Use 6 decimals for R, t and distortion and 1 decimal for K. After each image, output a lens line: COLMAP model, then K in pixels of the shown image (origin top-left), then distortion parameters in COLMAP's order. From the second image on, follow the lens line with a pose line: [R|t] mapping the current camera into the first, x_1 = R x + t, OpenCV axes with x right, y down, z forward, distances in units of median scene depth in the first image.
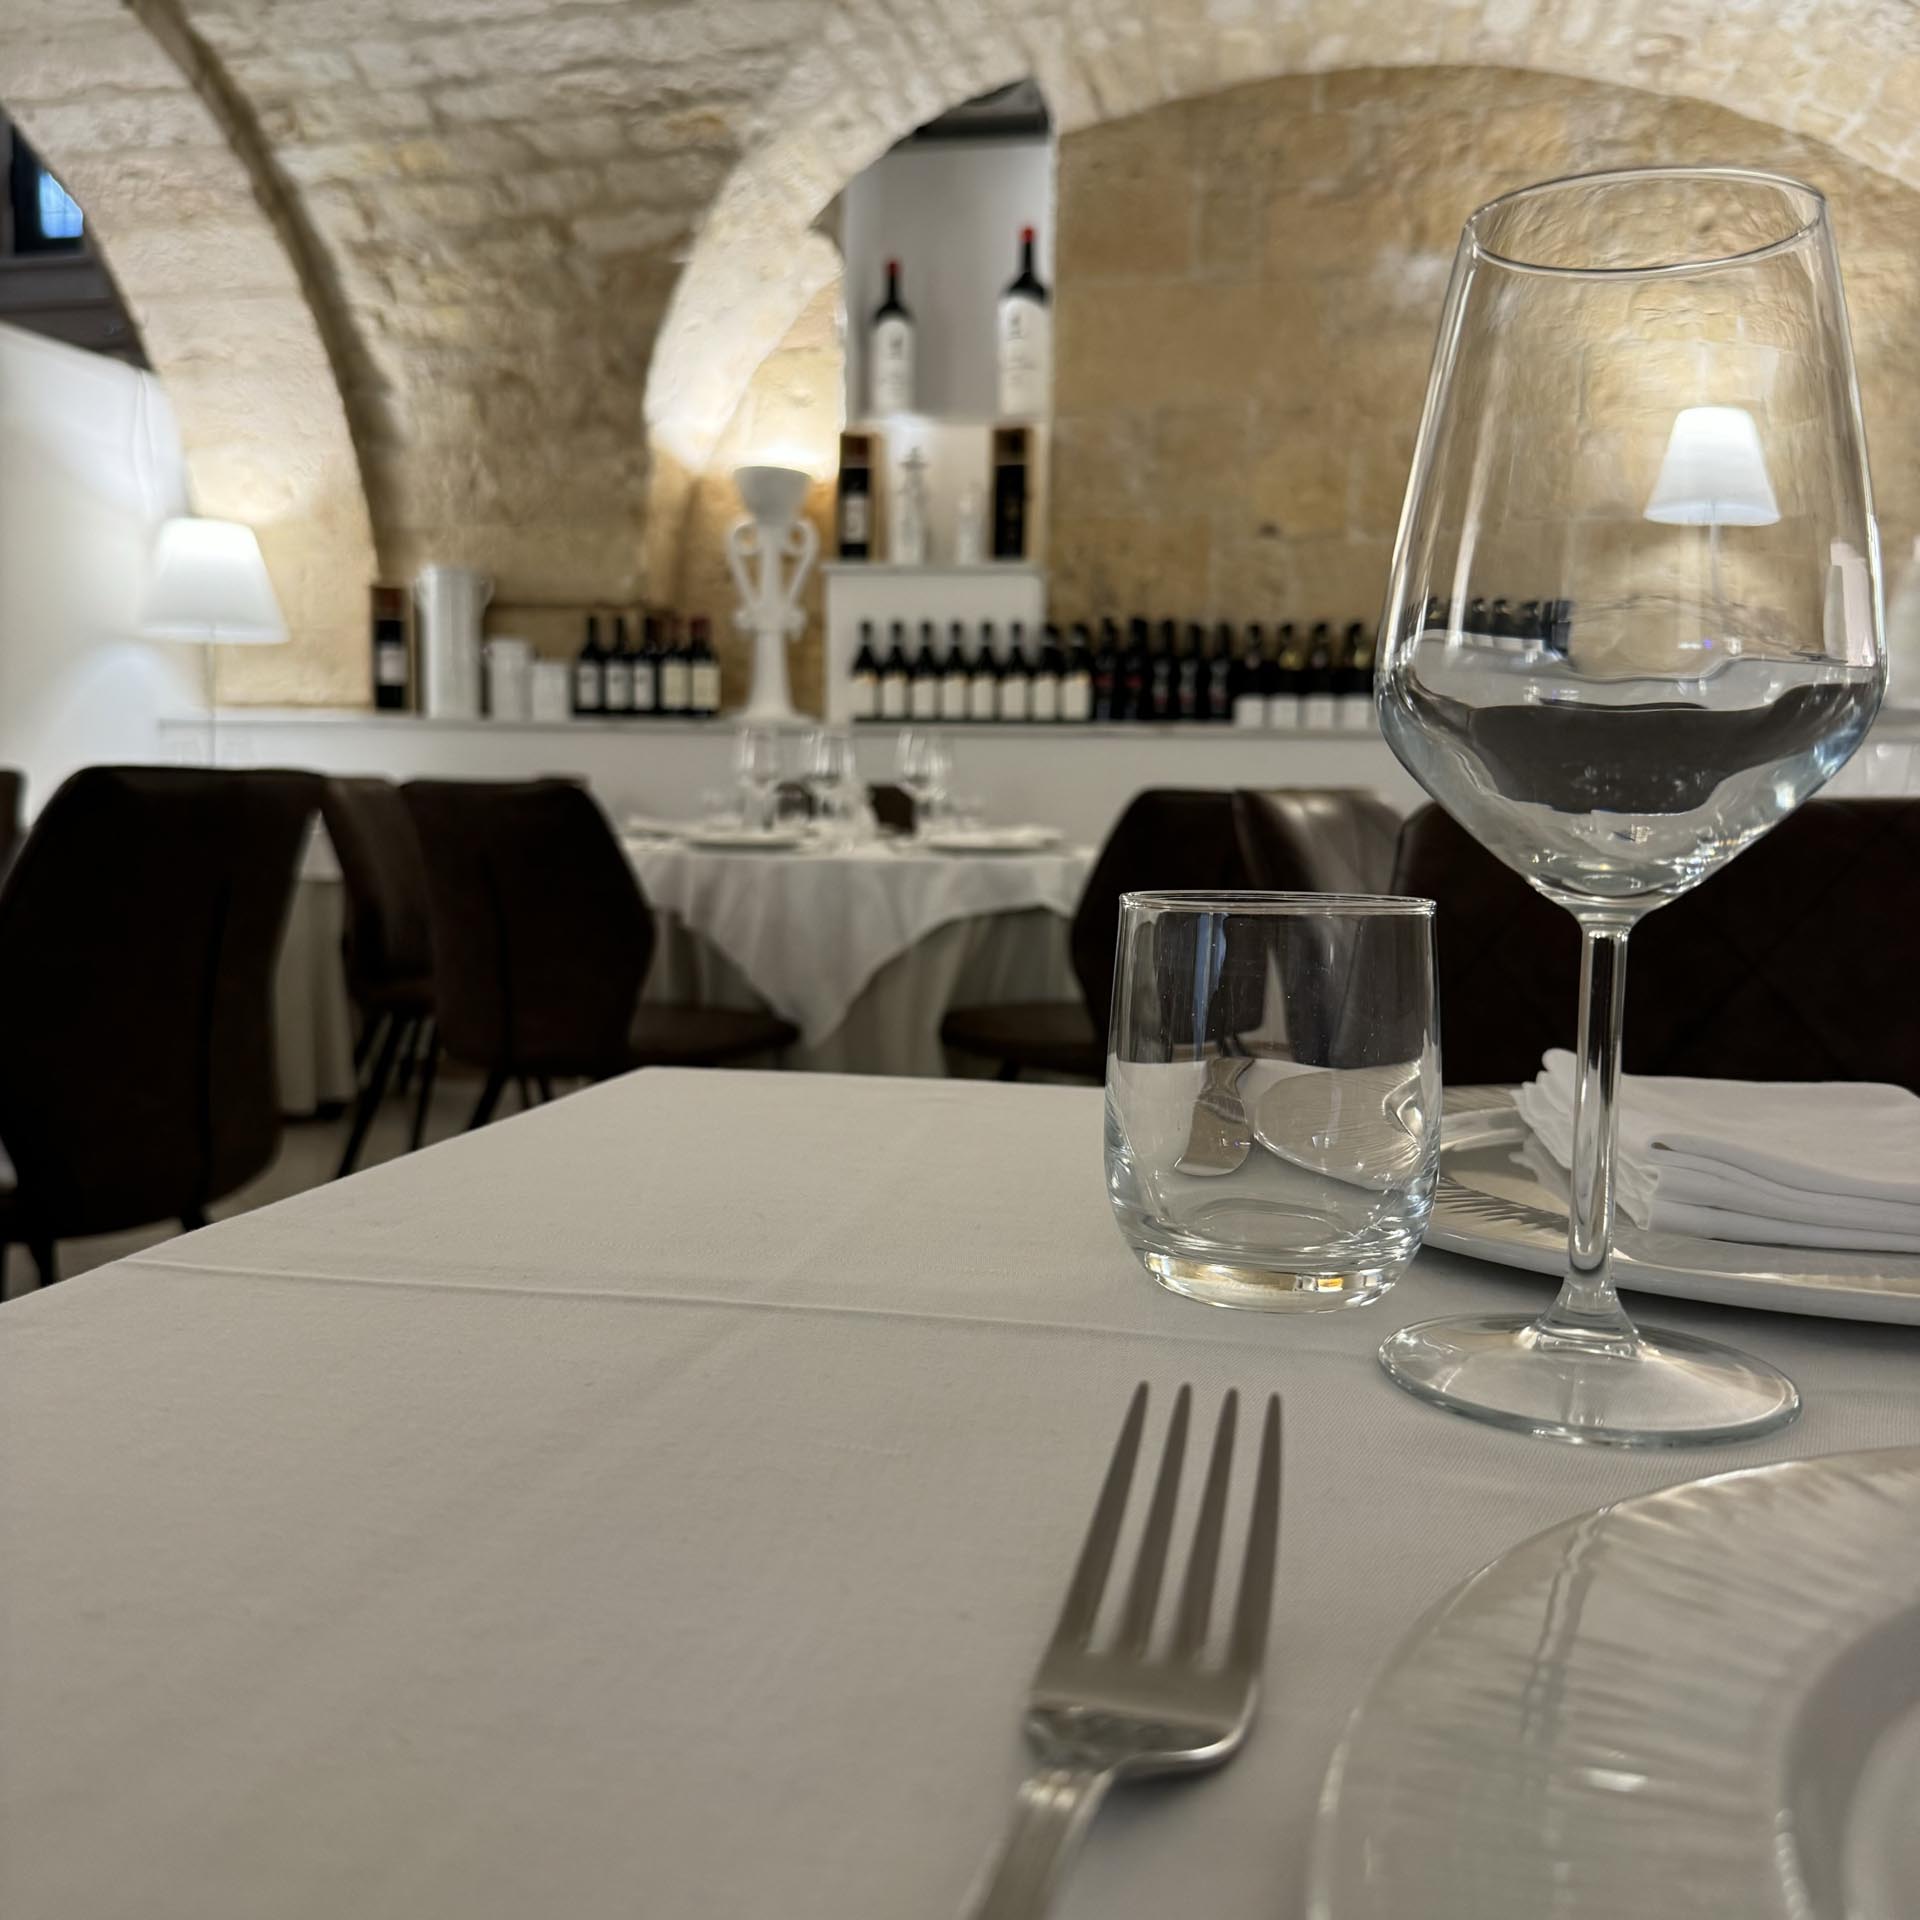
lens RADIAL K [[1906.6, 0, 987.8], [0, 1906.6, 978.7], [0, 0, 1]] dist [0.085693, -0.183757]
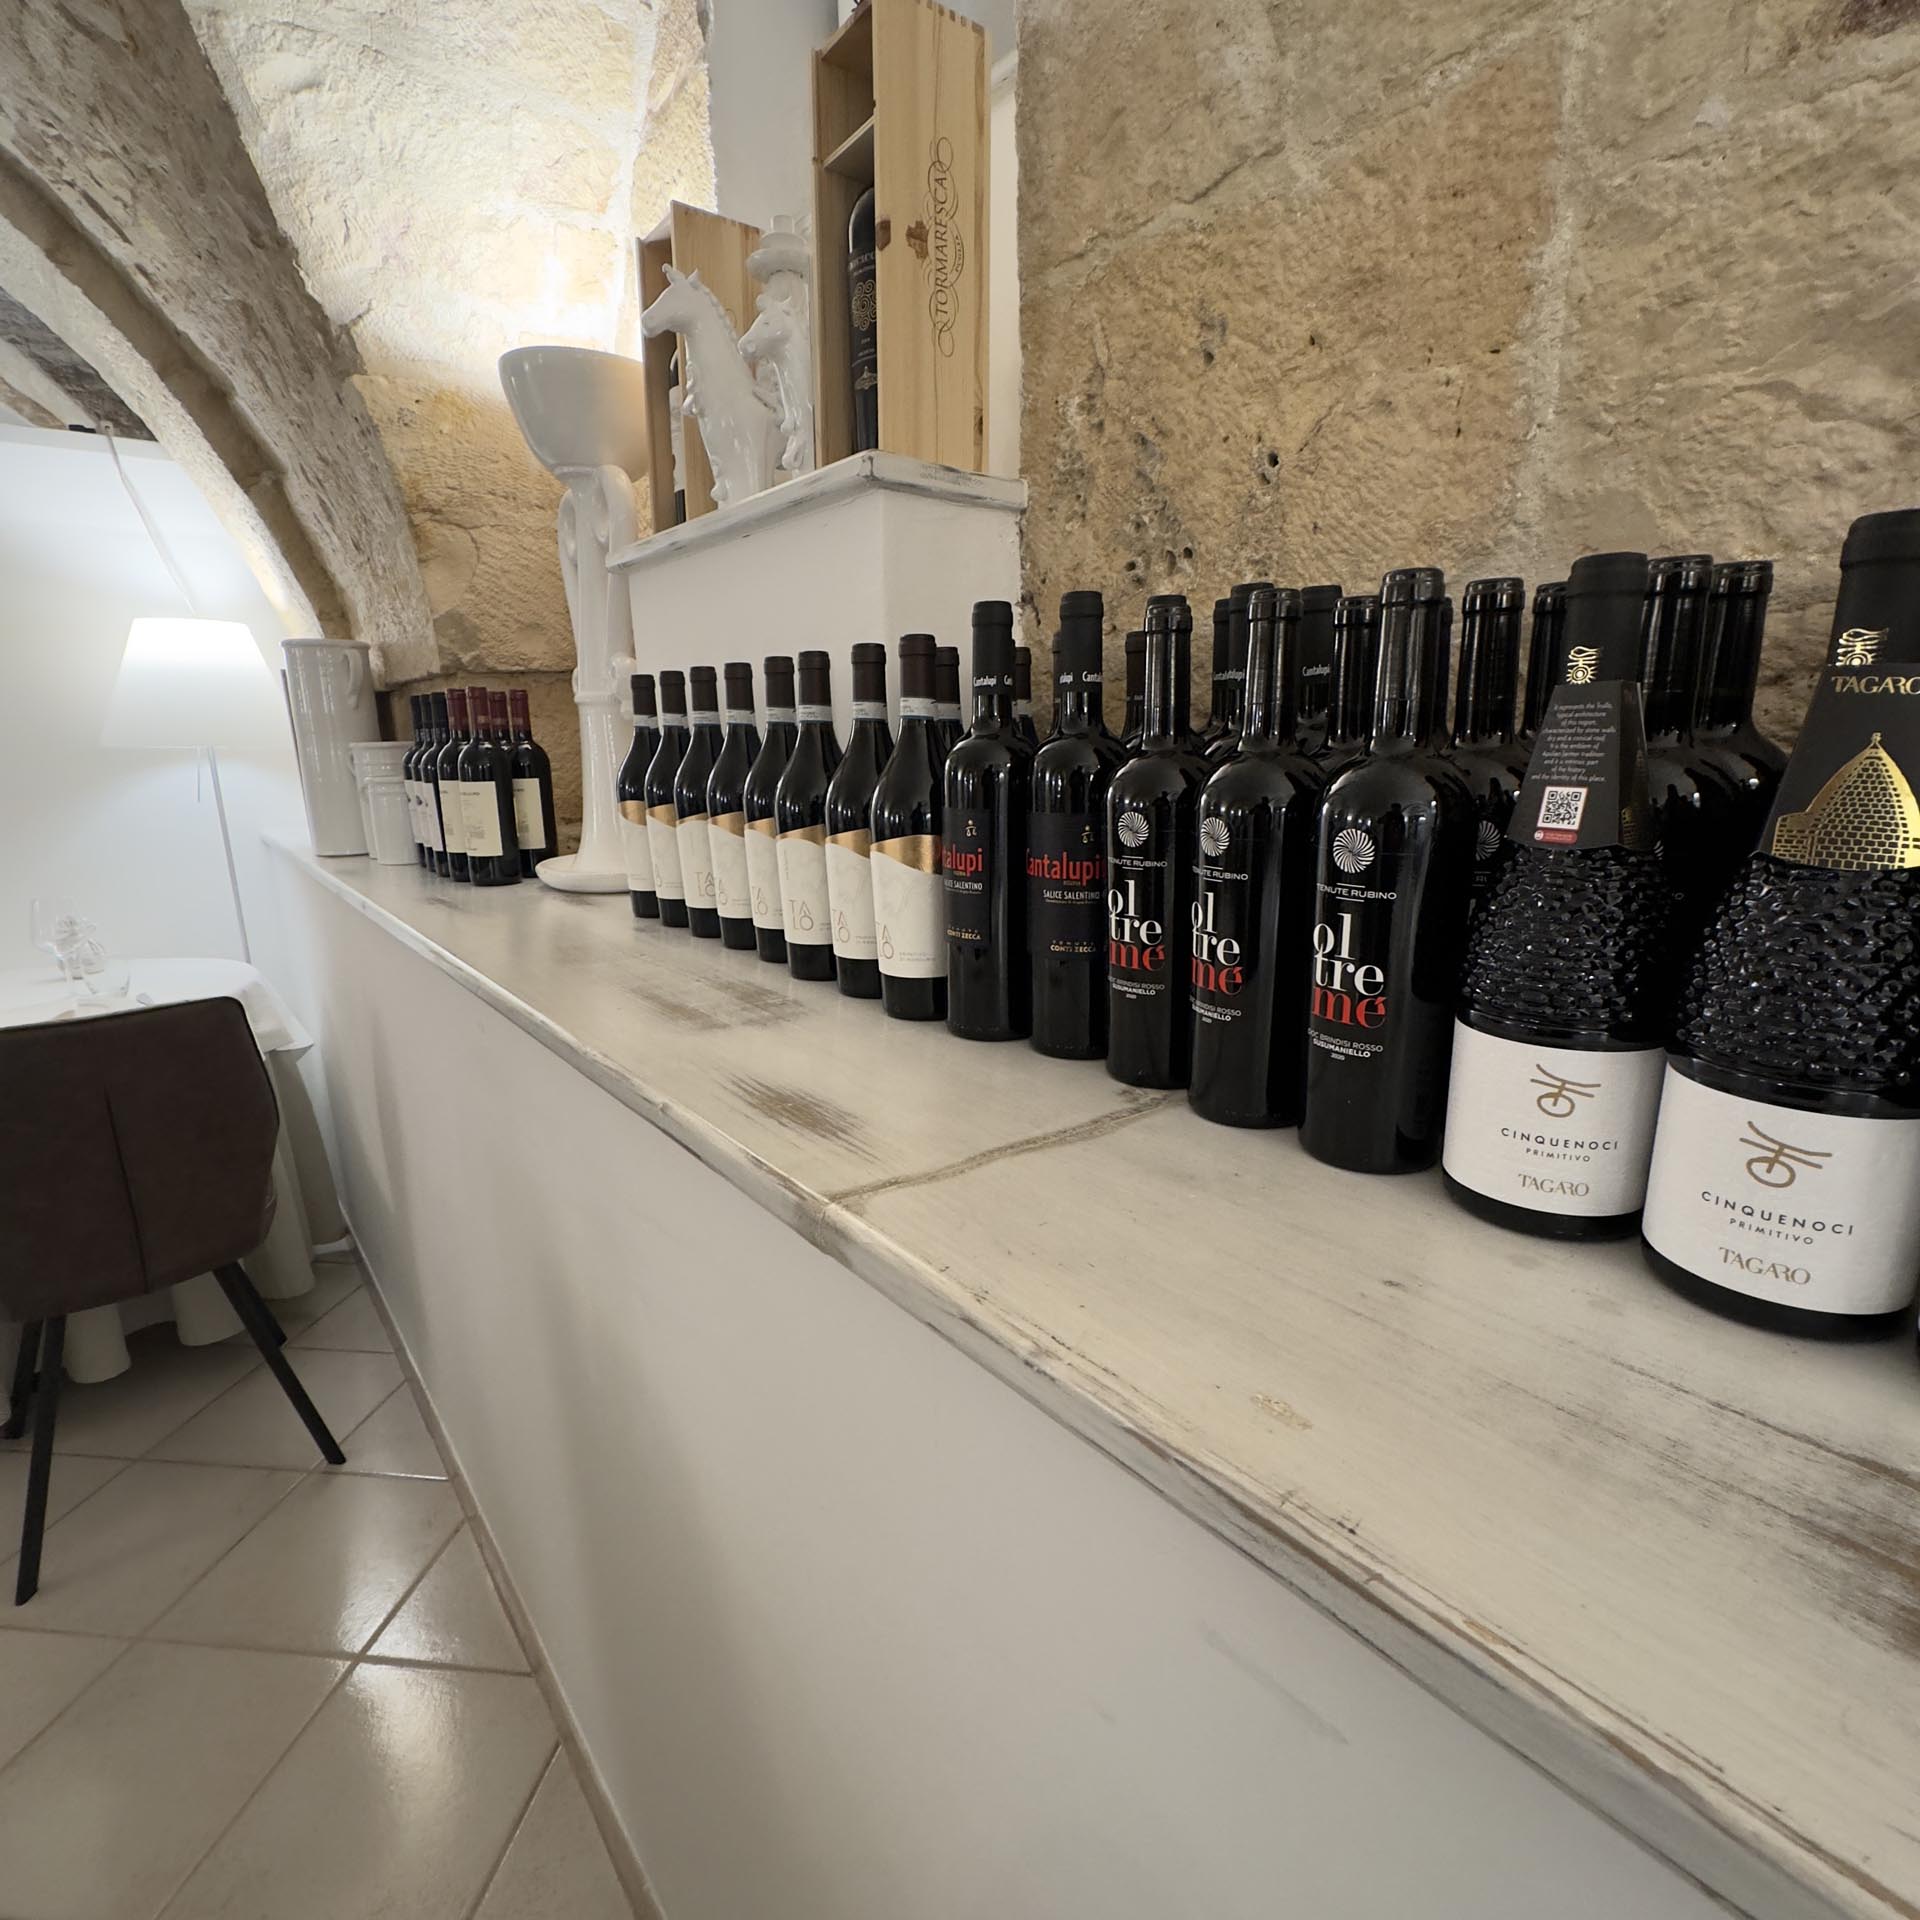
lens RADIAL K [[1017.8, 0, 961.9], [0, 1017.8, 959.1], [0, 0, 1]] dist [-0.001325, -0.000280]
pose [[0.760745, 0.110068, -0.639650, 0.153385], [-0.029365, 0.990344, 0.135489, -0.161067], [0.648387, -0.084289, 0.756631, 0.888544]]
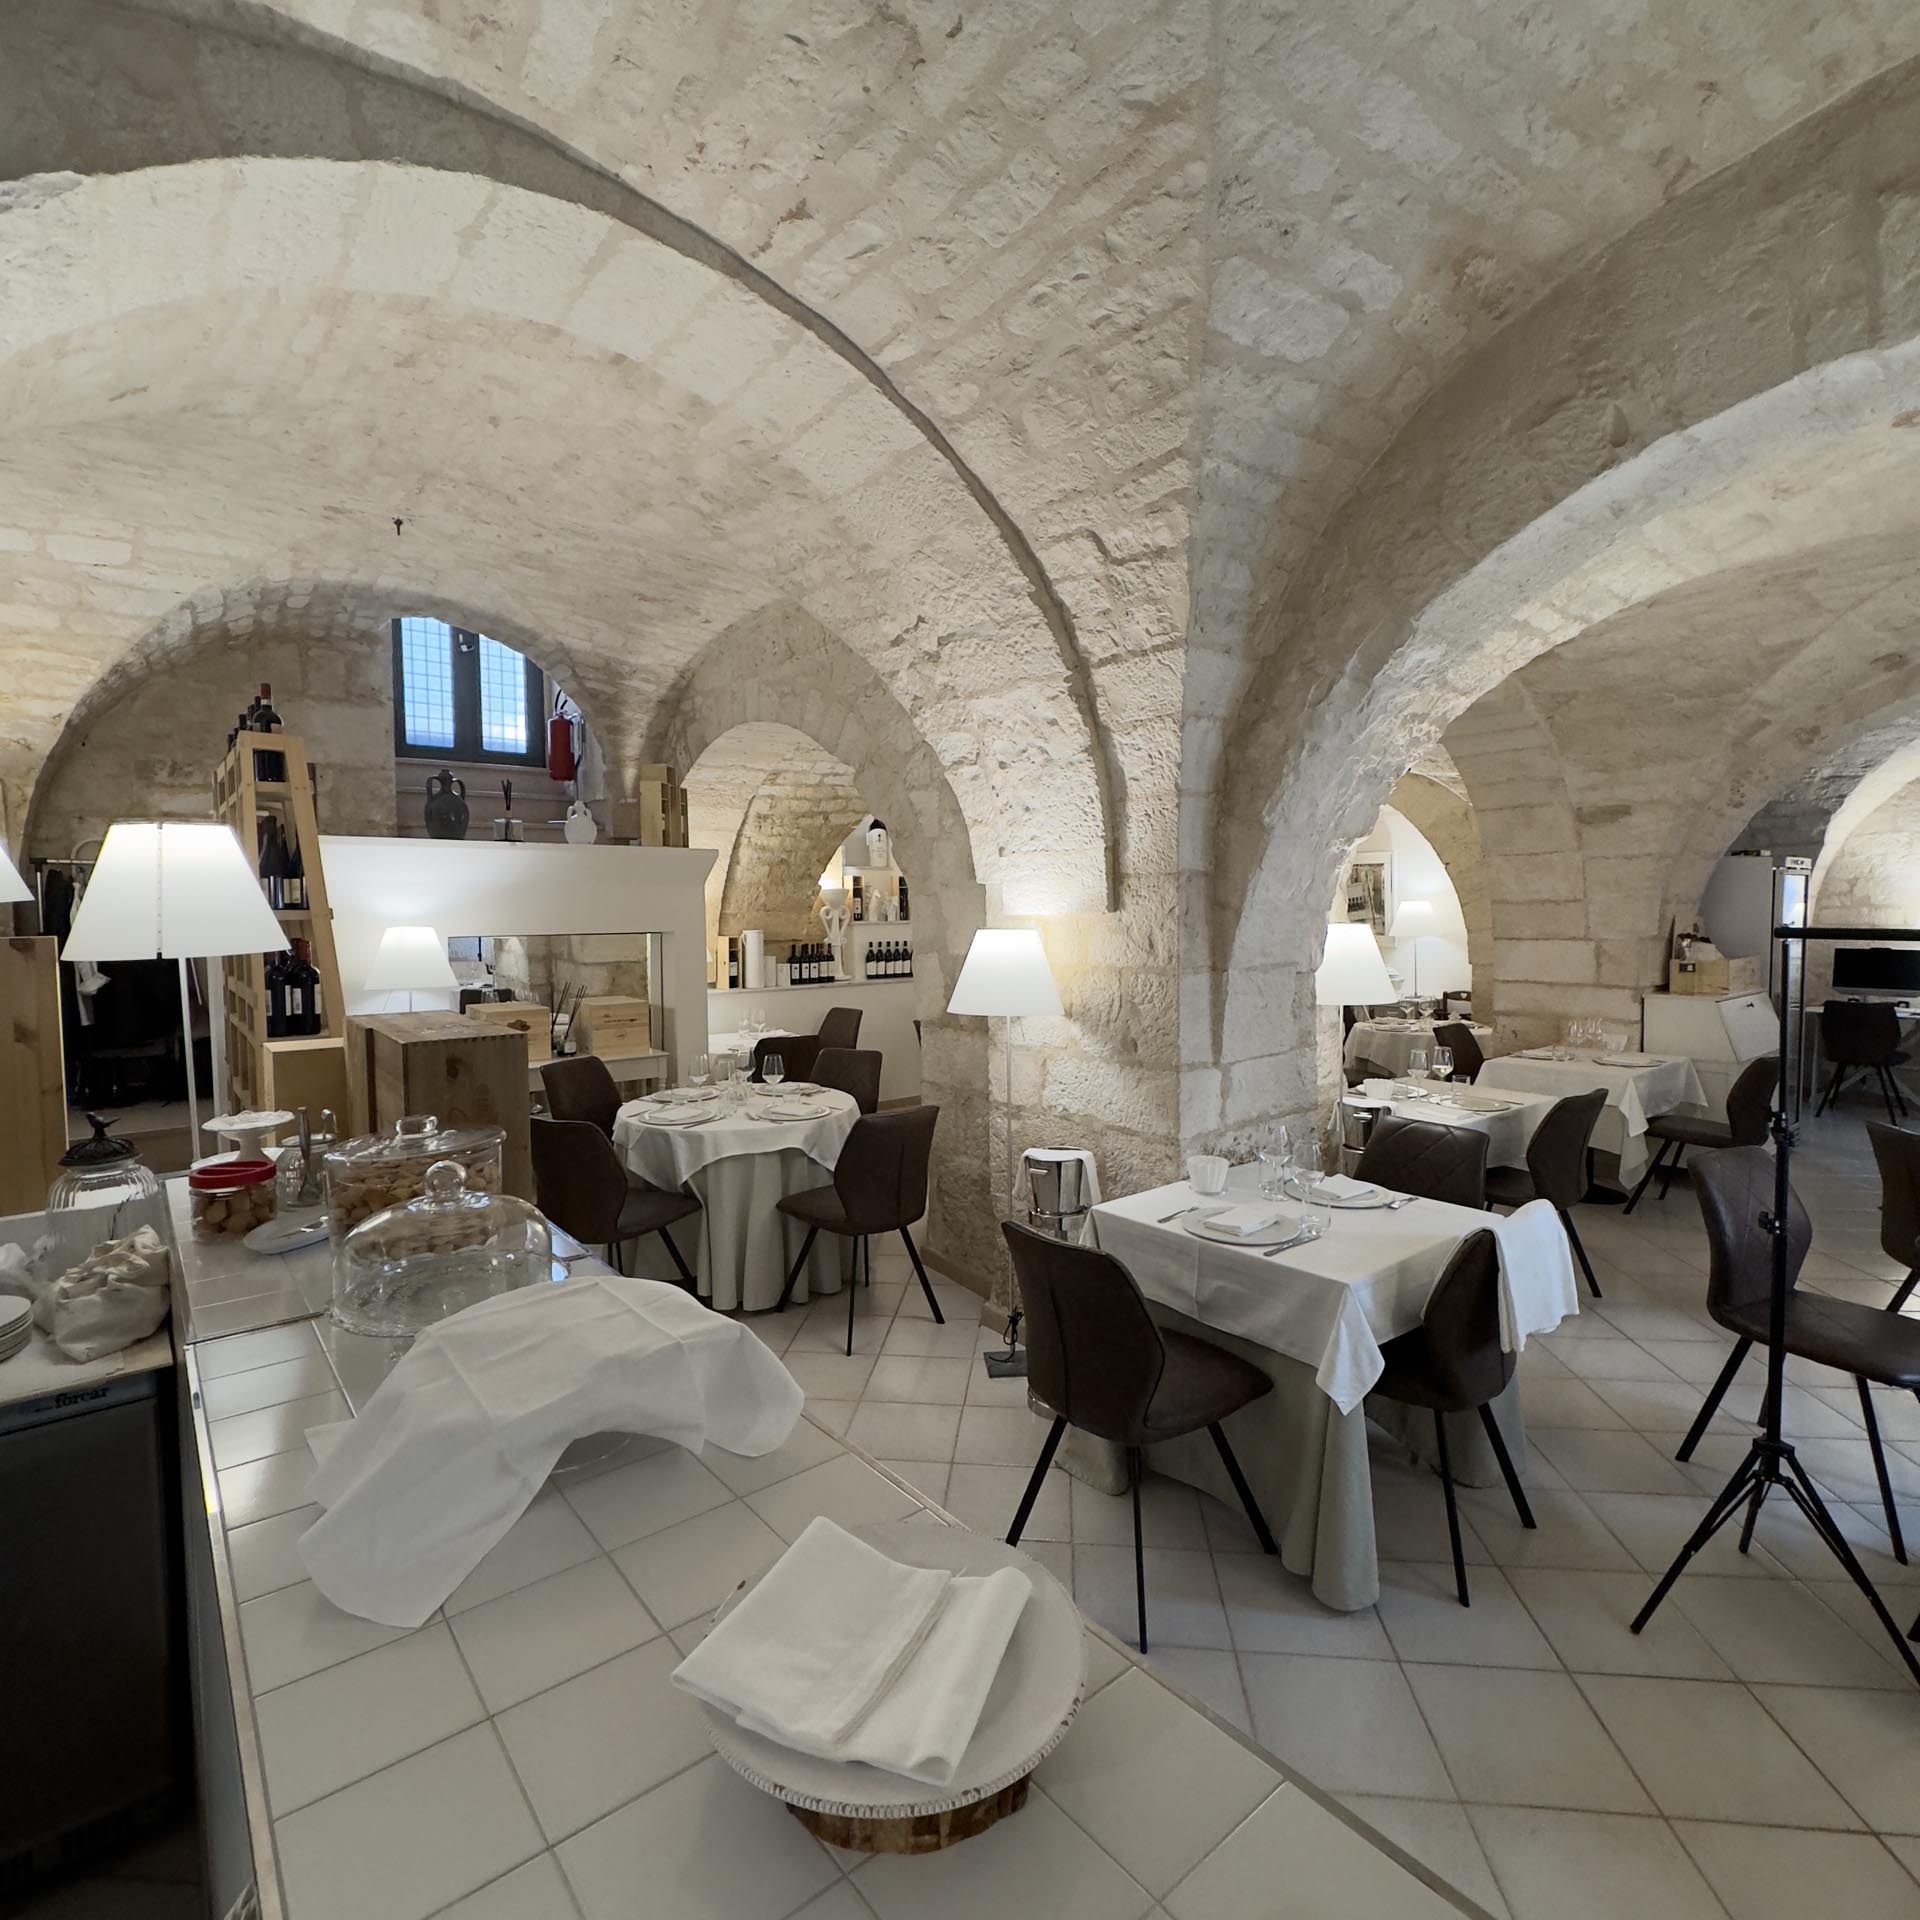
lens RADIAL K [[1017.8, 0, 961.9], [0, 1017.8, 959.1], [0, 0, 1]] dist [-0.001325, -0.000280]
pose [[0.636697, -0.061519, 0.768657, -1.185863], [0.090694, 0.995868, 0.004580, -0.160913], [-0.765762, 0.066796, 0.639645, -0.083764]]
